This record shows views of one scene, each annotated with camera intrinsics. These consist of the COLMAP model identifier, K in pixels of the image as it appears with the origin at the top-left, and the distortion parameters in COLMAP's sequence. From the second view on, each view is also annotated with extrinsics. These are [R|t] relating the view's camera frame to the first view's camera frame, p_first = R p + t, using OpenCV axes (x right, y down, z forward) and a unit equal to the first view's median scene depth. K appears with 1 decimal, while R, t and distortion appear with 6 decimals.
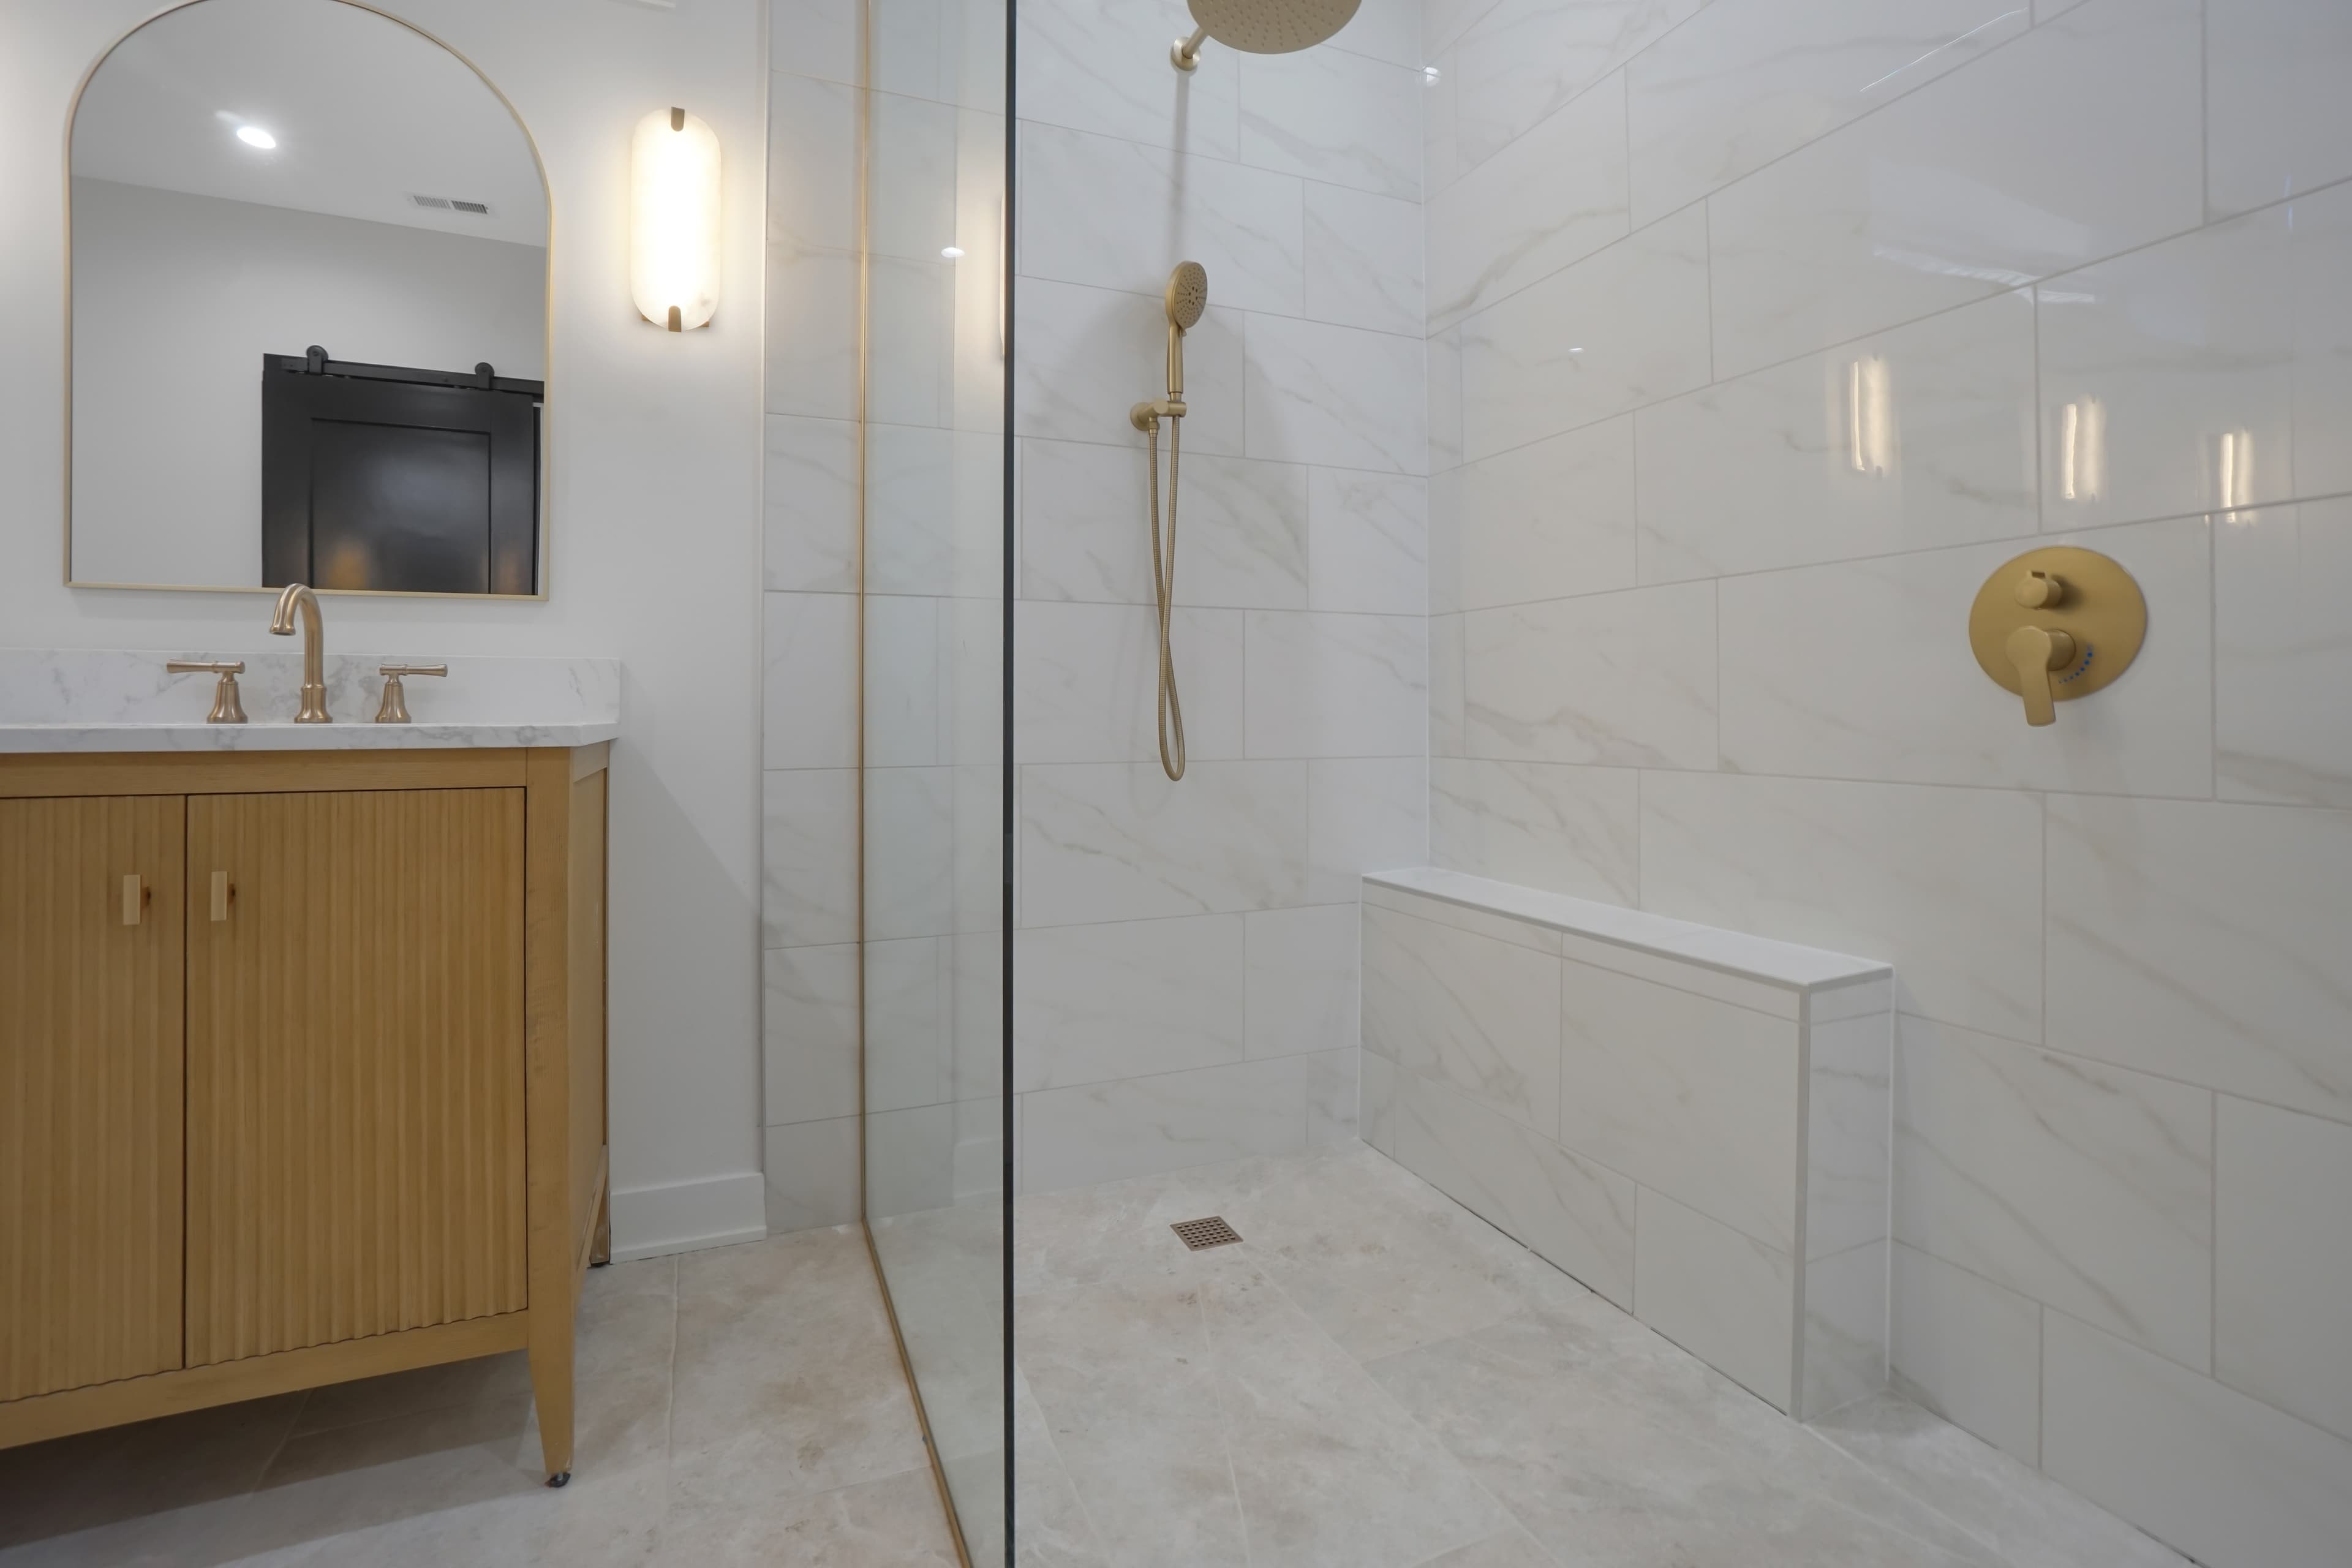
lens RADIAL K [[1077.0, 0, 1165.2], [0, 1077.0, 701.9], [0, 0, 1]] dist [-0.065468, 0.024368]
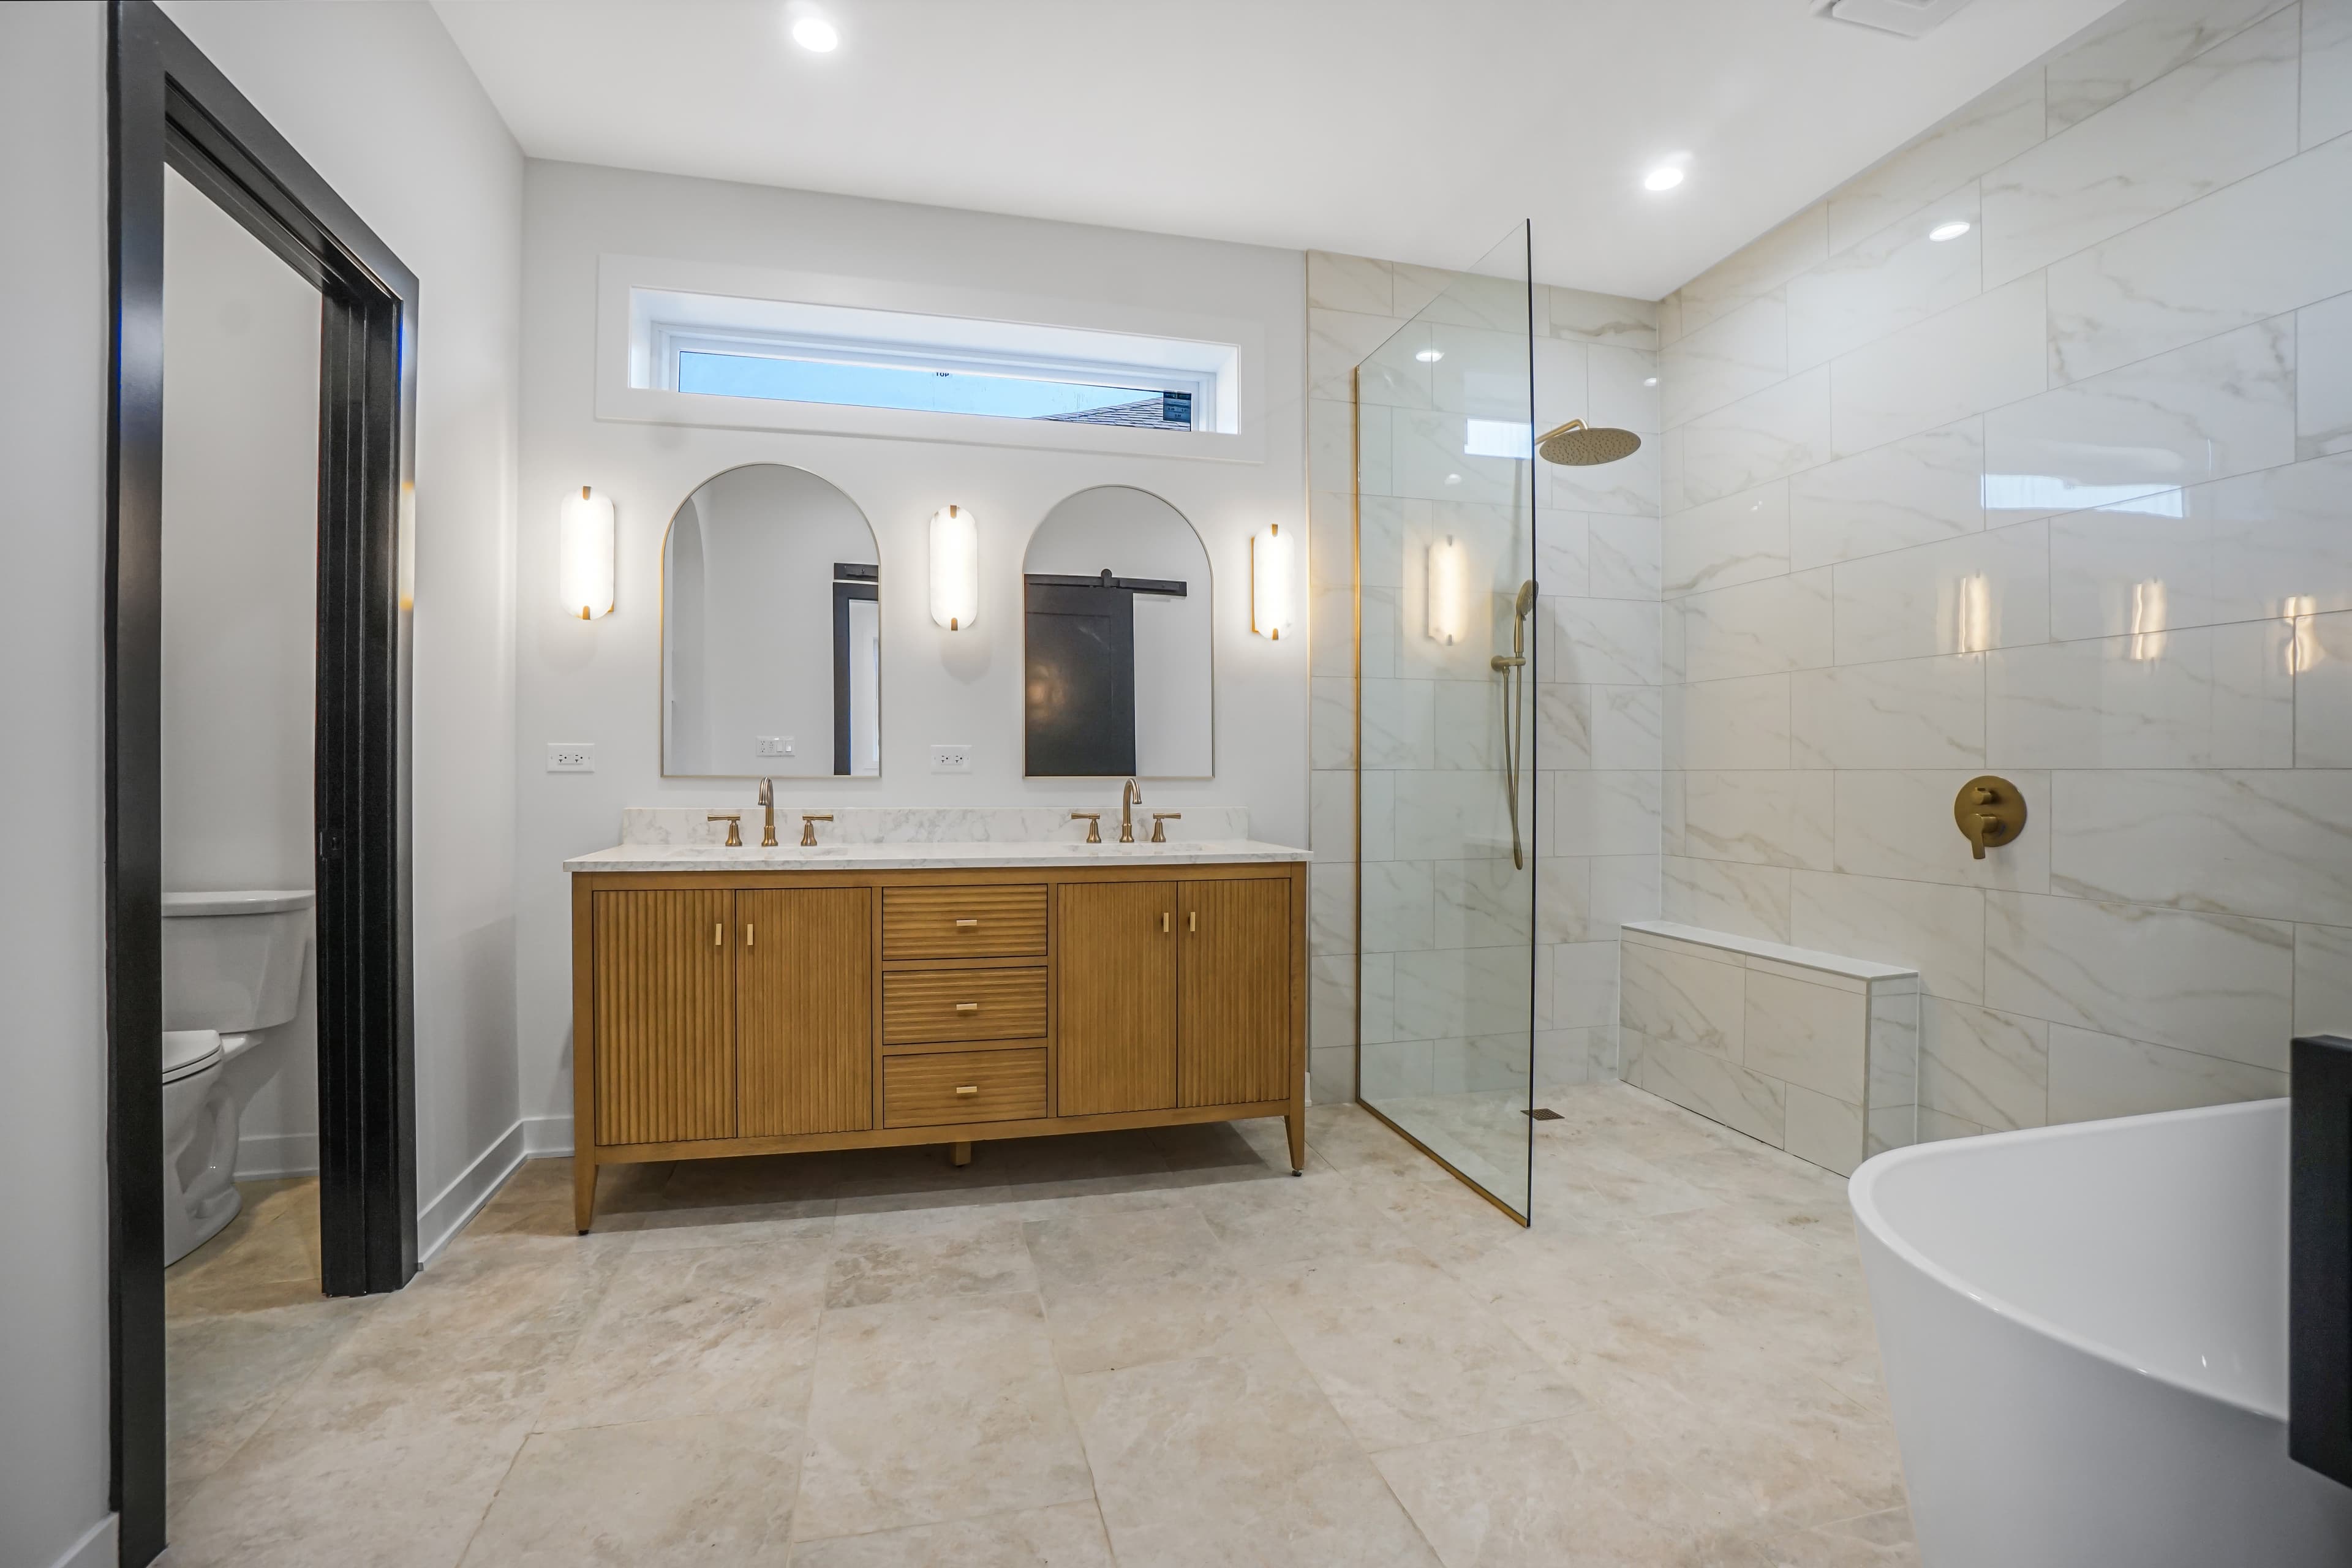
lens RADIAL K [[1056.2, 0, 1164.0], [0, 1056.2, 774.5], [0, 0, 1]] dist [-0.067603, 0.024436]
pose [[0.989195, 0.002713, -0.146582, -0.403017], [-0.000811, 0.999915, 0.013035, -0.134389], [0.146604, -0.012776, 0.989113, -1.019035]]
